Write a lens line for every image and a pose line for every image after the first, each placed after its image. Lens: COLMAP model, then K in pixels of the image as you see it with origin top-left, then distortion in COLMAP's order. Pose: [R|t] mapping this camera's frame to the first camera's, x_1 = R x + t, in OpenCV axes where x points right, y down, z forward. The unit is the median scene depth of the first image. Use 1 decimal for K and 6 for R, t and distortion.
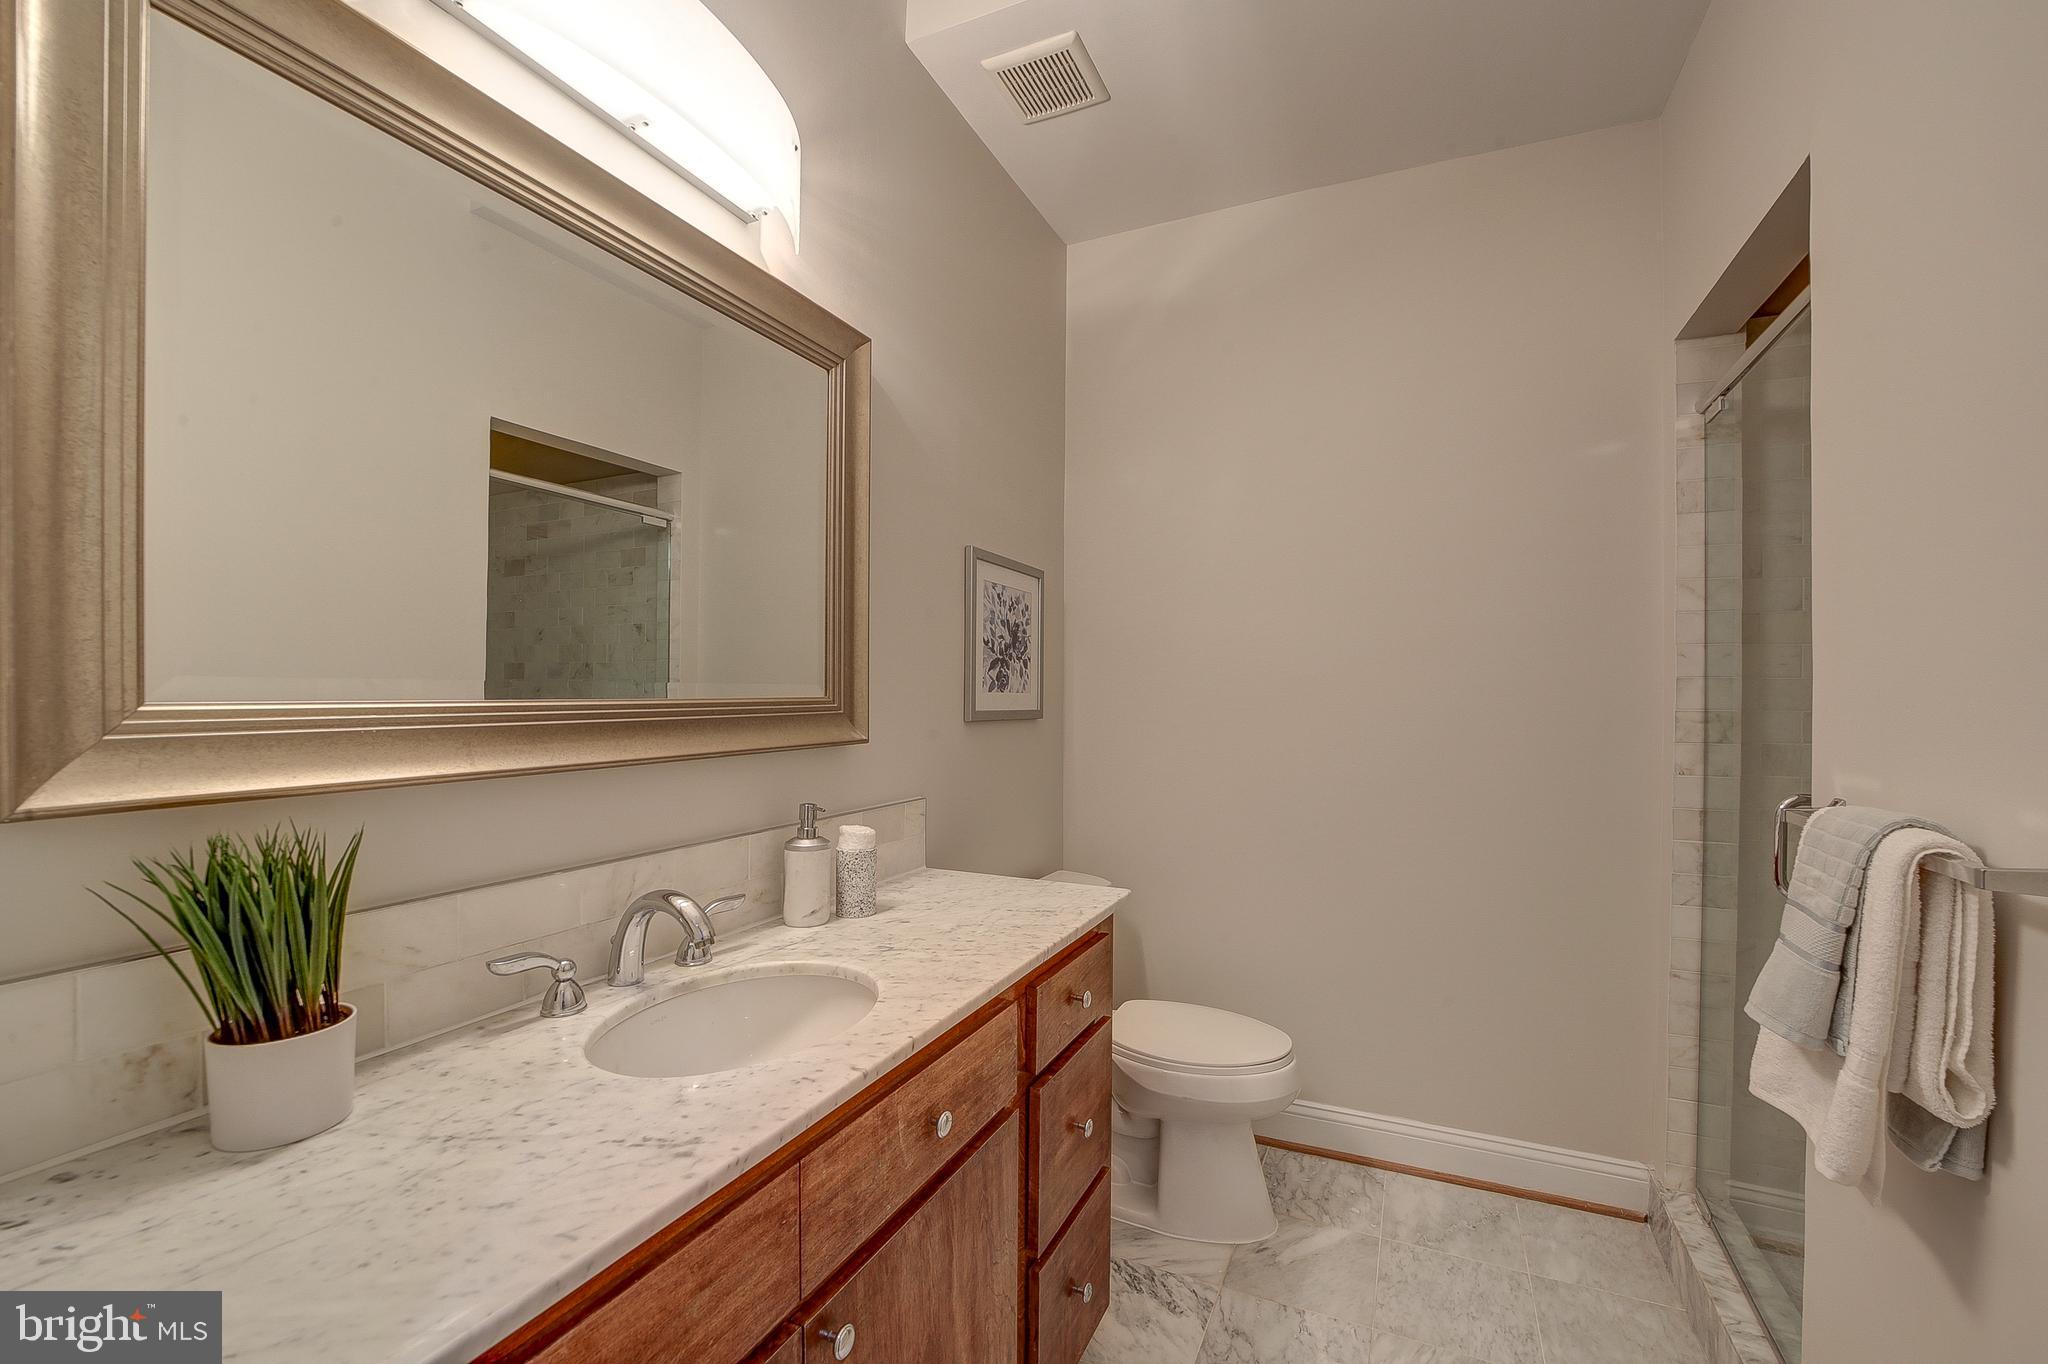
lens RADIAL K [[839.5, 0, 1051.6], [0, 839.5, 710.8], [0, 0, 1]] dist [-0.025221, 0.002420]
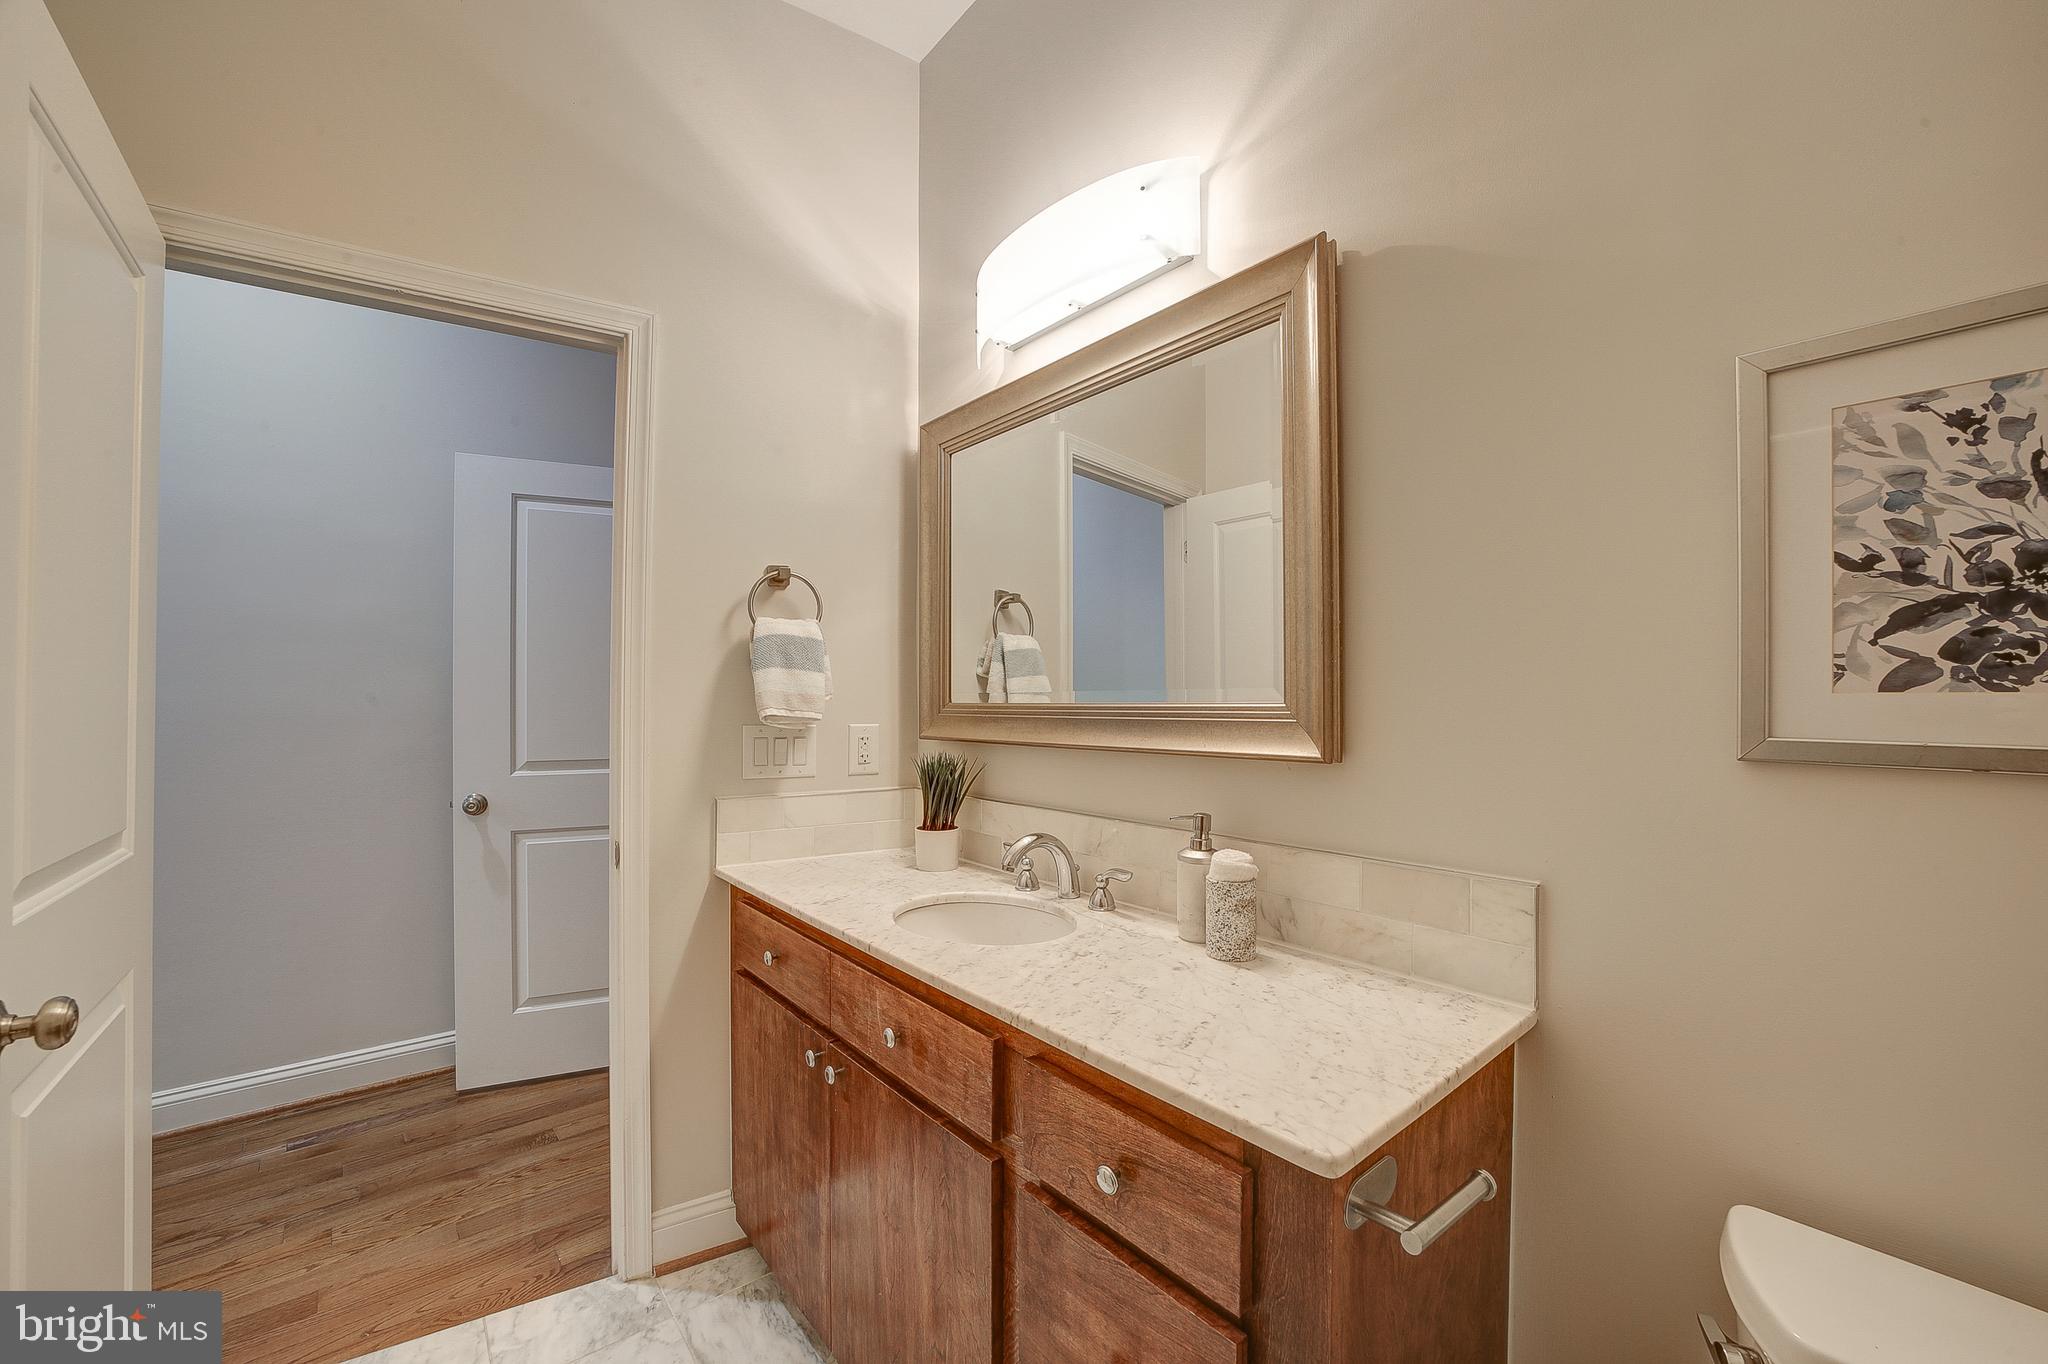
lens RADIAL K [[839.5, 0, 1025.7], [0, 839.5, 687.3], [0, 0, 1]] dist [-0.025221, 0.002420]
pose [[-0.465382, -0.004531, -0.885099, 0.652626], [-0.005882, 0.999981, -0.002026, -0.032293], [0.885091, 0.004264, -0.465399, 1.256209]]
